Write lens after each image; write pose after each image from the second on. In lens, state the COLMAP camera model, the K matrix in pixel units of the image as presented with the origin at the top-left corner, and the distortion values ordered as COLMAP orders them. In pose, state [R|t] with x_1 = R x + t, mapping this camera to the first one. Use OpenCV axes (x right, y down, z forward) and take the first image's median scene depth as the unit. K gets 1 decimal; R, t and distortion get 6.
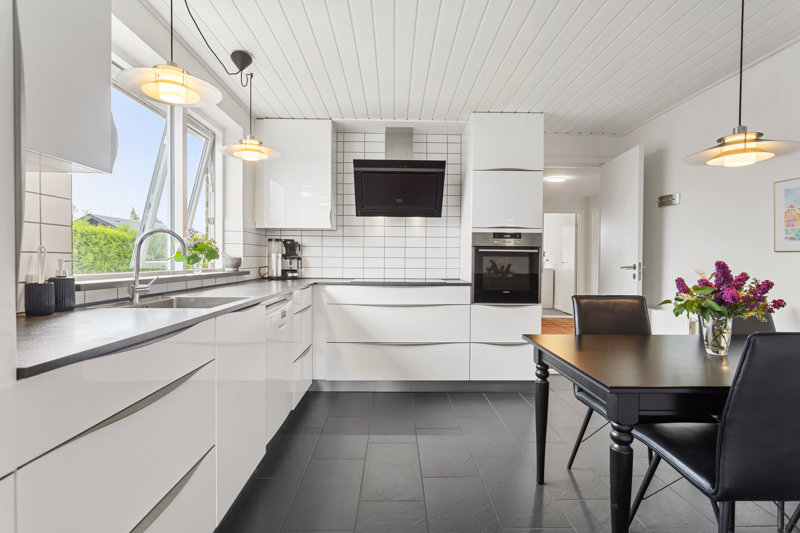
lens RADIAL K [[413.4, 0, 400.6], [0, 413.4, 267.0], [0, 0, 1]] dist [0.000407, 0.000891]
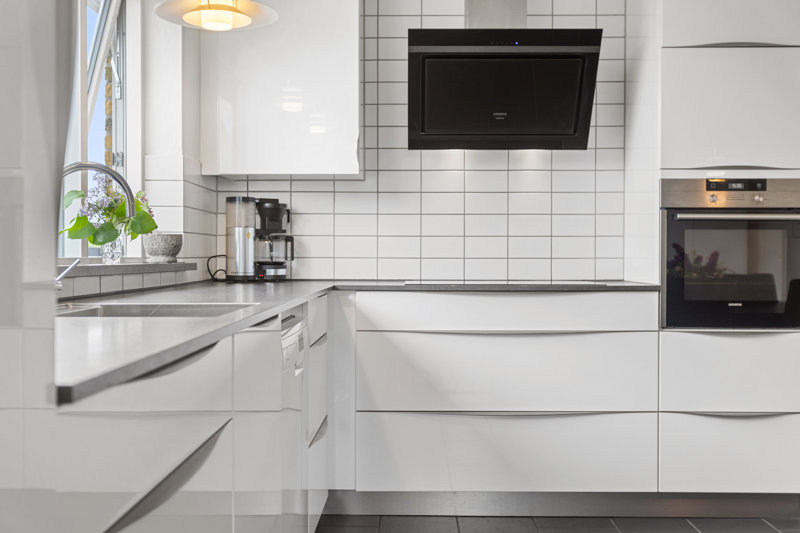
lens RADIAL K [[888.7, 0, 401.0], [0, 888.7, 264.4], [0, 0, 1]] dist [0.056965, 0.000000]
pose [[0.999629, -0.005532, -0.026664, -0.092907], [0.005275, 0.999939, -0.009720, 0.021424], [0.026716, 0.009576, 0.999597, -0.030129]]
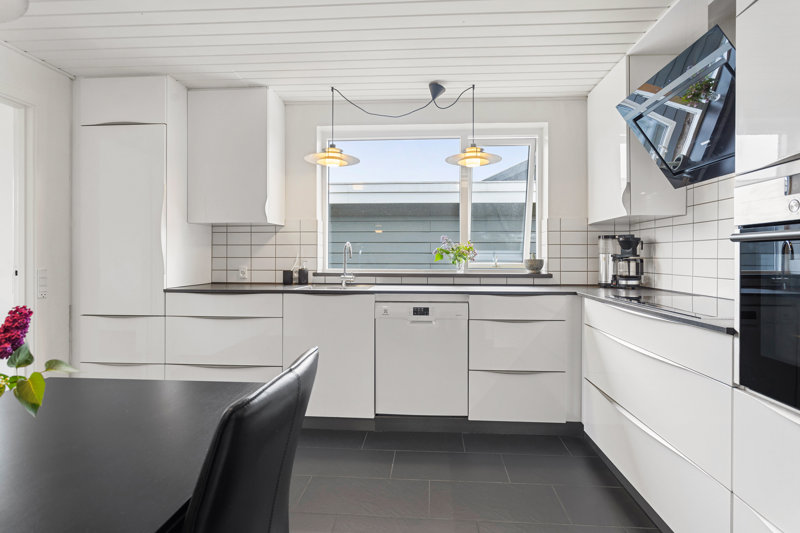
lens RADIAL K [[413.4, 0, 402.5], [0, 413.4, 258.8], [0, 0, 1]] dist [0.000407, 0.000891]
pose [[-0.086335, -0.000639, -0.996266, 0.530514], [-0.019882, 0.999802, 0.001081, -0.017191], [0.996068, 0.019901, -0.086330, 0.697017]]
